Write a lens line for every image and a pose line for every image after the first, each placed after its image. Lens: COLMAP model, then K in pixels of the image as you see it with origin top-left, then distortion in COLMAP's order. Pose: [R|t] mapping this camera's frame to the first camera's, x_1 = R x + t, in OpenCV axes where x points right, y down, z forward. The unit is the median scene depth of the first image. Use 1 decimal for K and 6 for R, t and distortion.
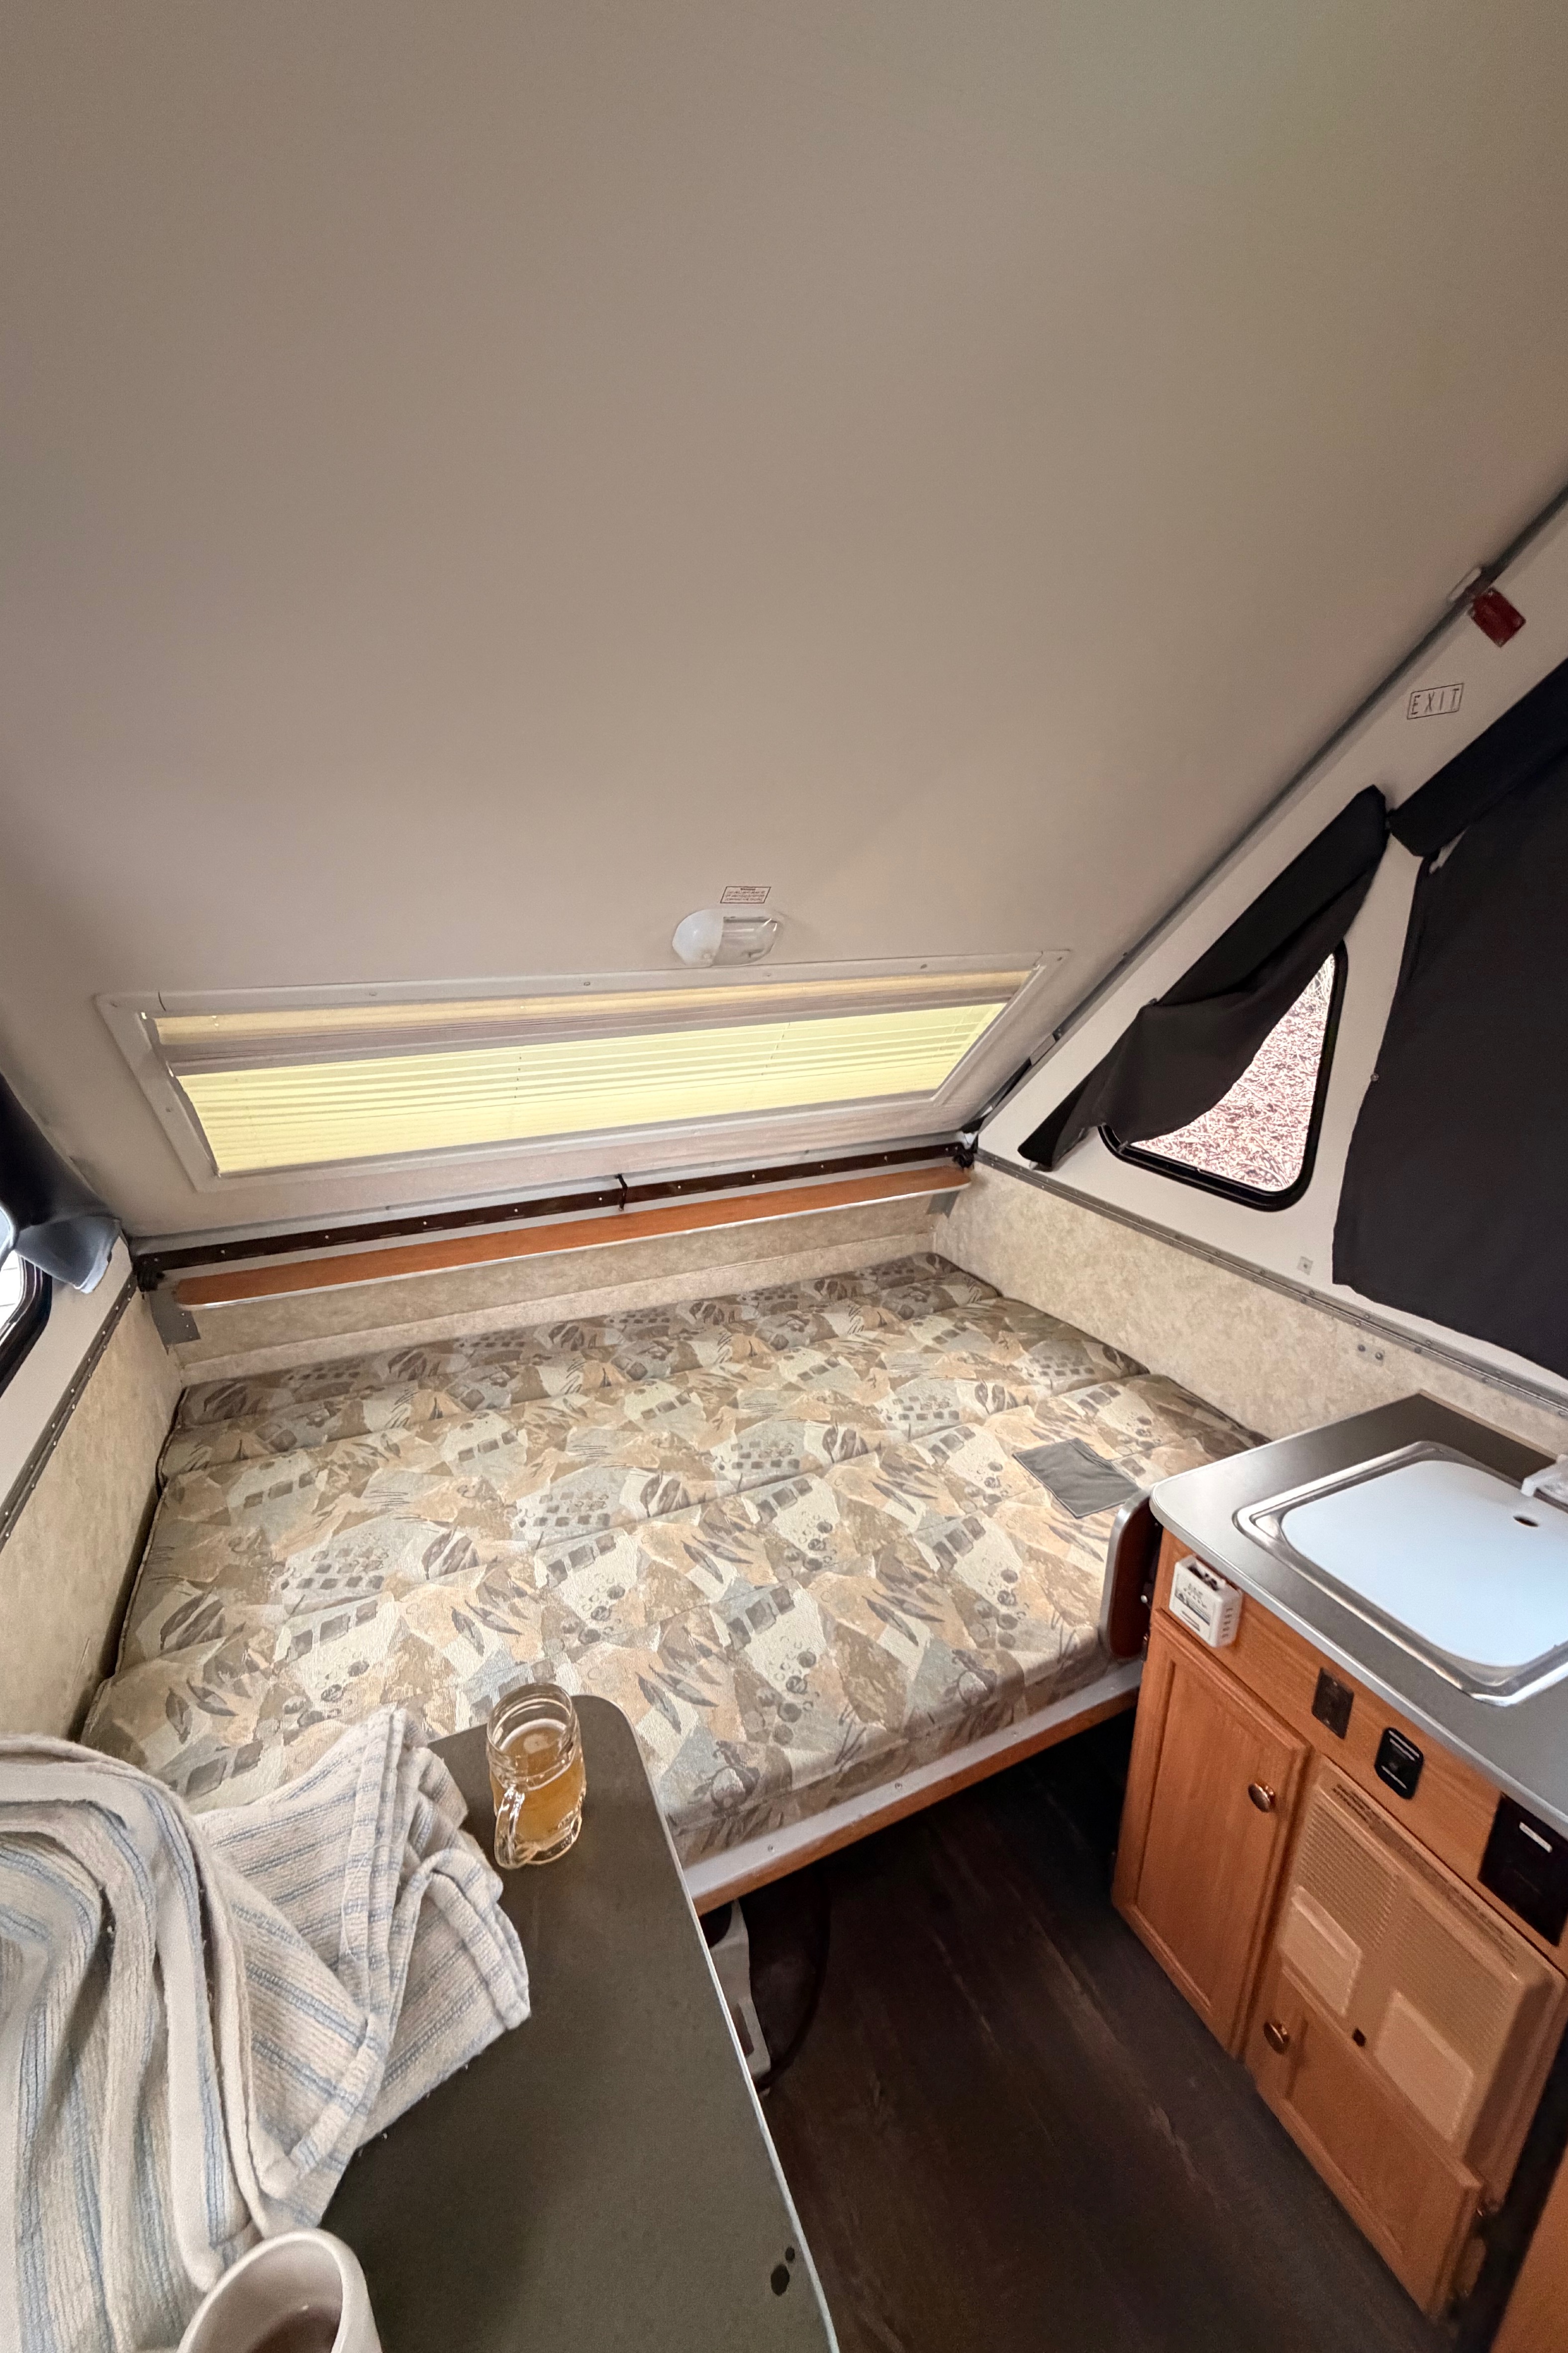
lens RADIAL K [[936.3, 0, 791.3], [0, 936.3, 1170.9], [0, 0, 1]] dist [-0.000747, 0.000914]
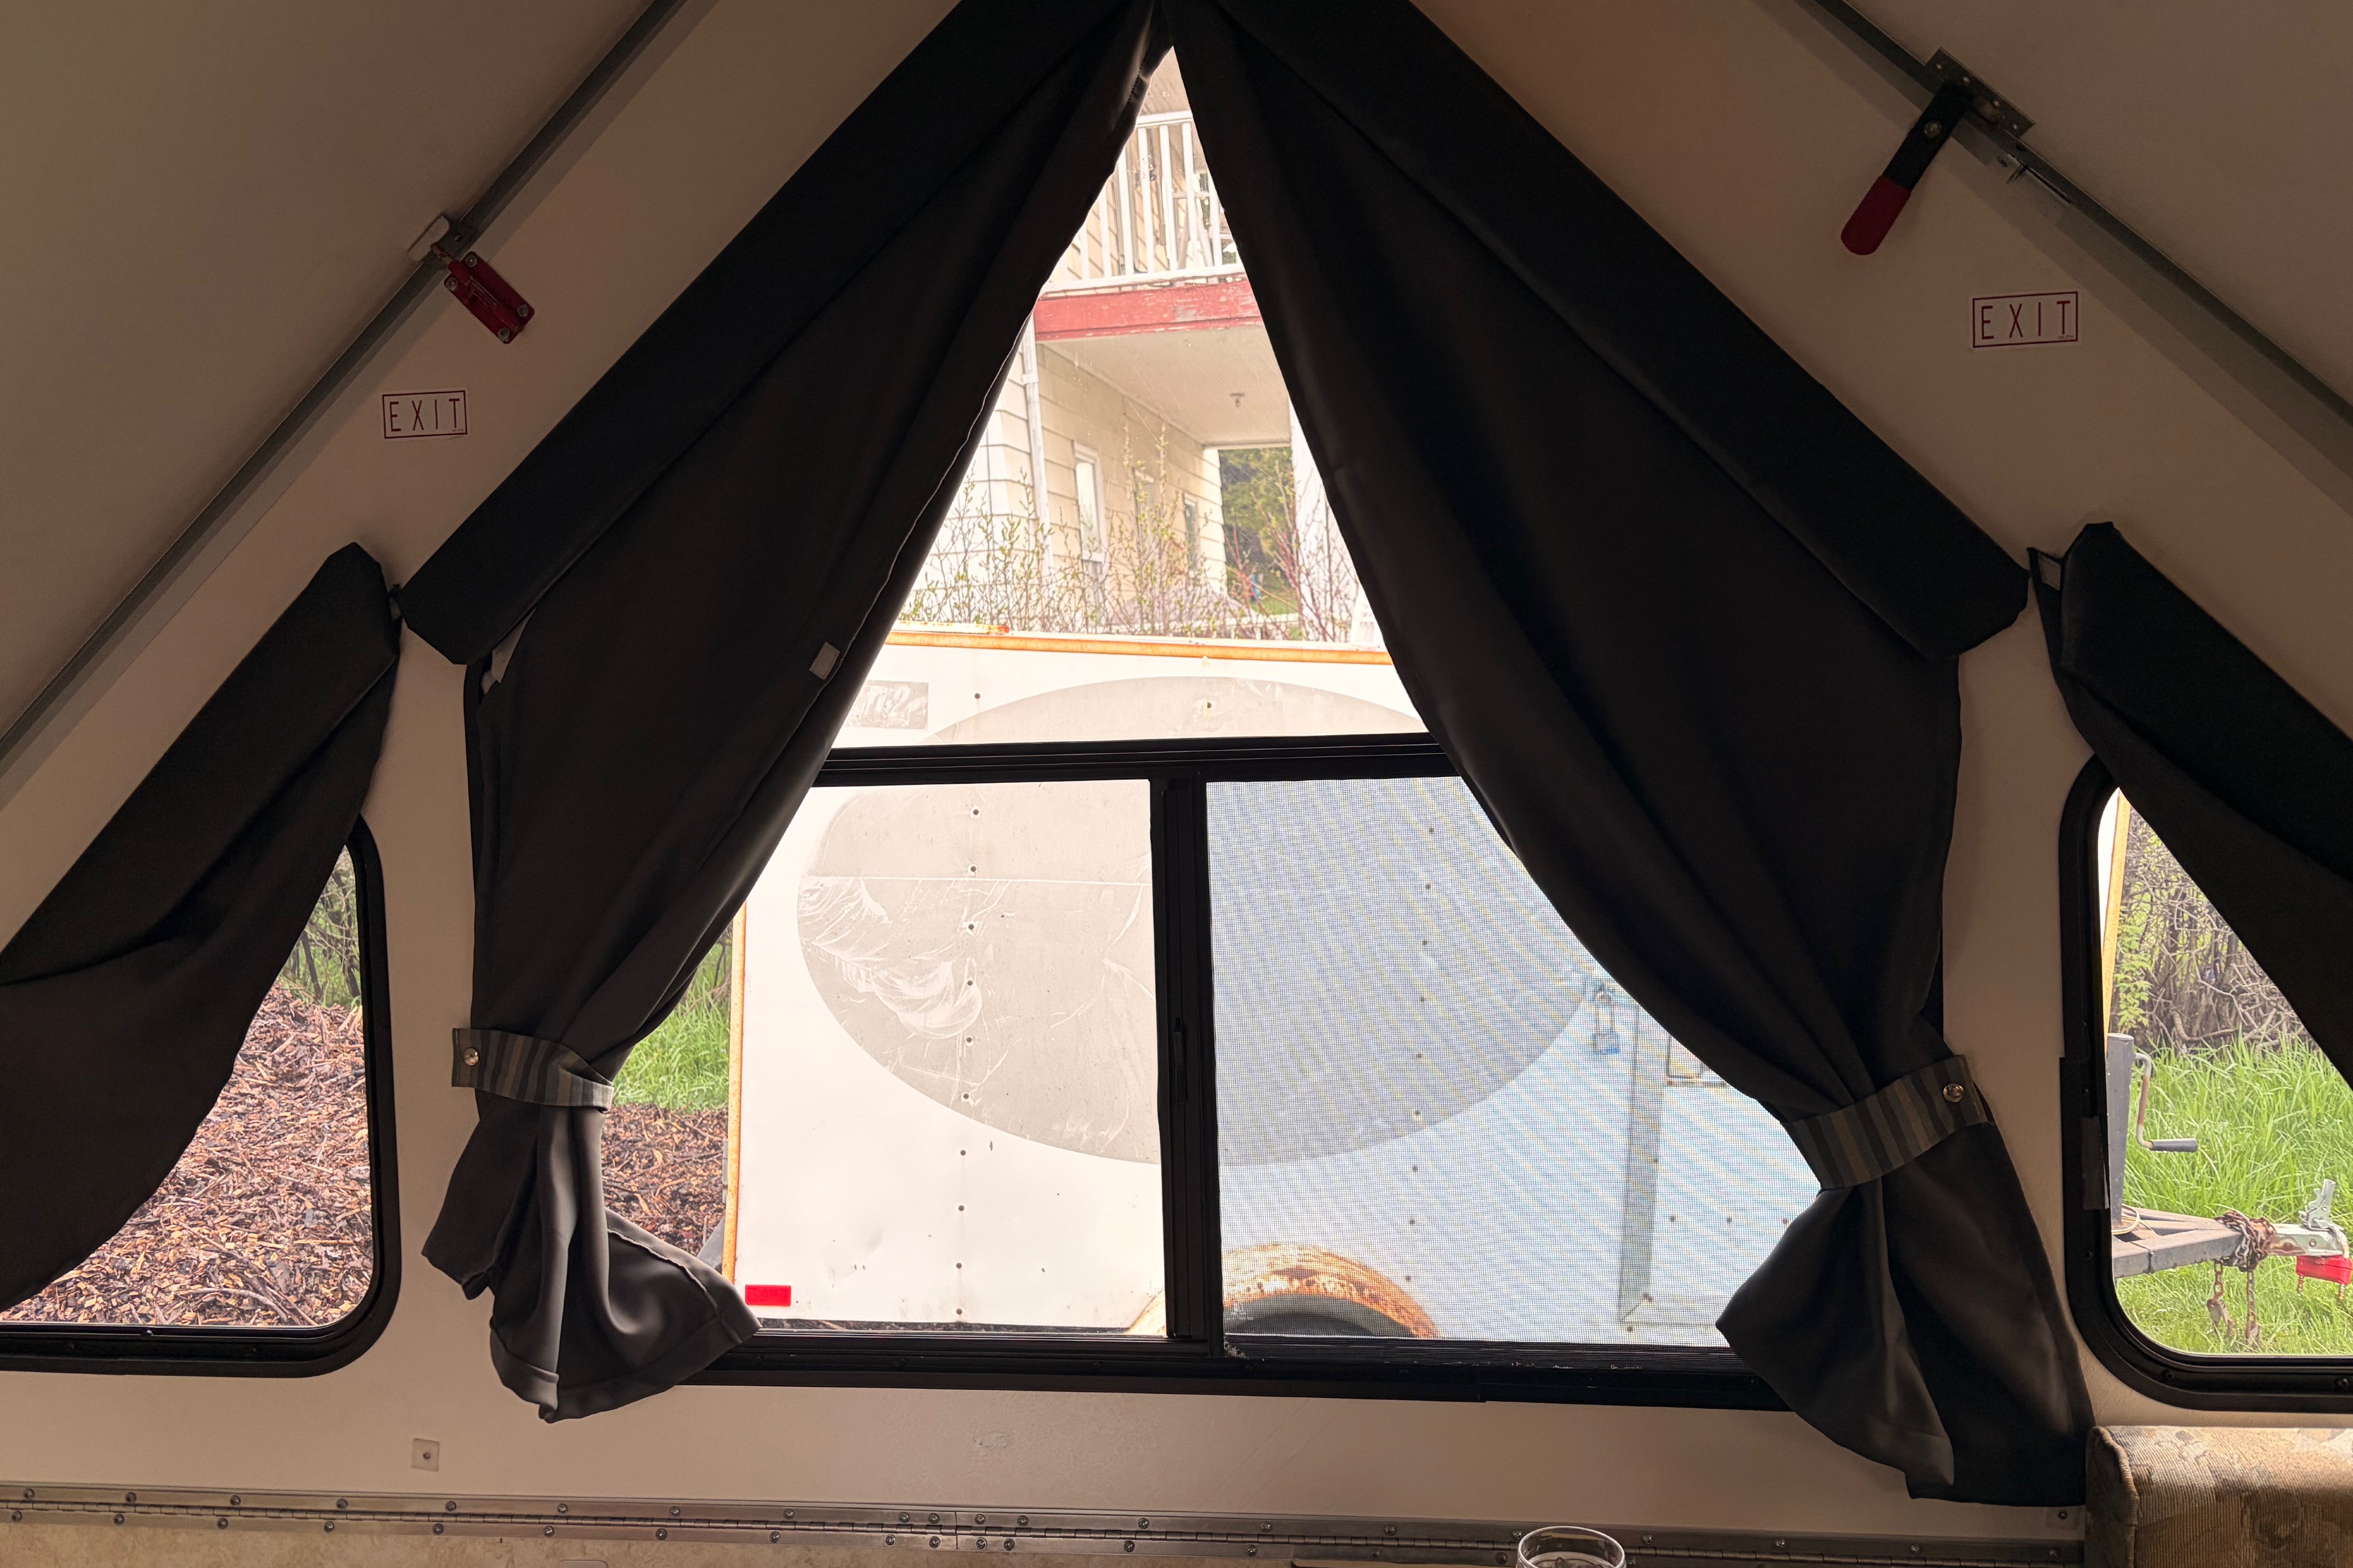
lens RADIAL K [[1780.3, 0, 1170.8], [0, 1780.3, 786.0], [0, 0, 1]] dist [0.031847, -0.034626]
pose [[0.533678, -0.054712, 0.843916, -0.021860], [0.282211, 0.952224, -0.116731, -0.016787], [-0.797211, 0.300459, 0.523621, 0.108715]]
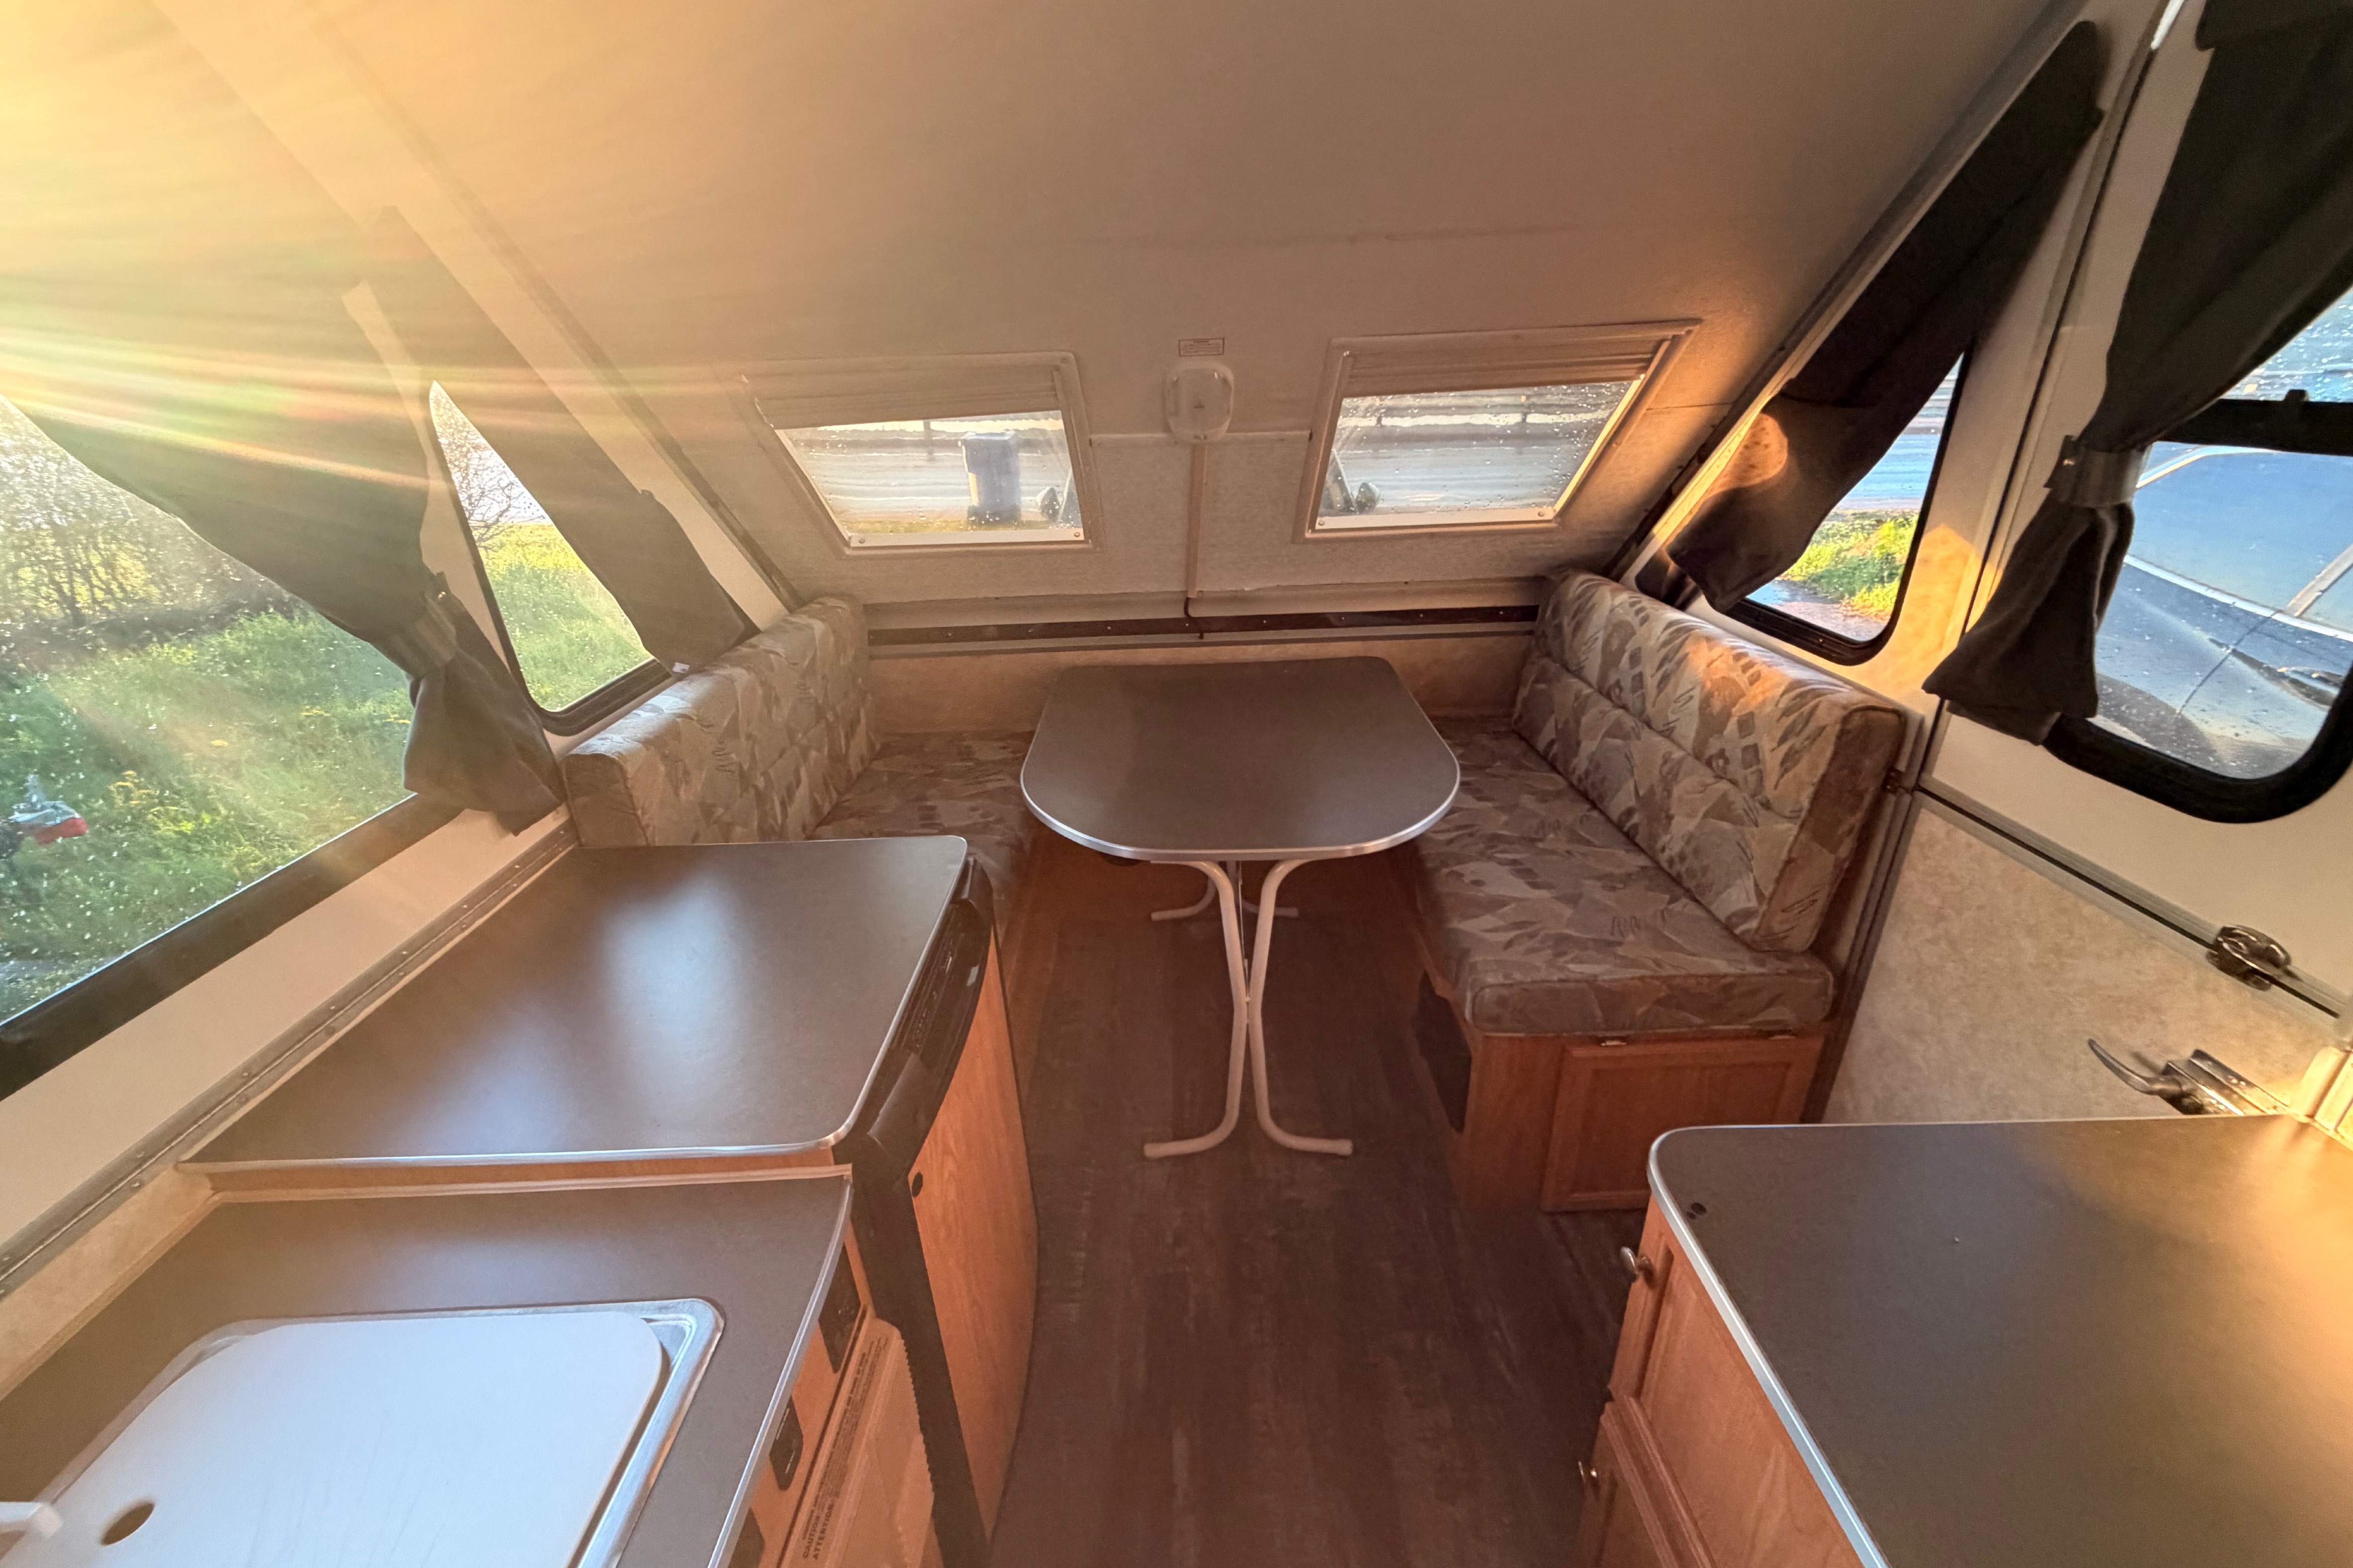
lens RADIAL K [[936.3, 0, 1167.2], [0, 936.3, 787.7], [0, 0, 1]] dist [-0.000747, 0.000914]
pose [[-0.910821, -0.131376, 0.391339, 0.106375], [0.163792, 0.755171, 0.634735, -0.147403], [-0.378917, 0.642228, -0.666307, 0.773829]]
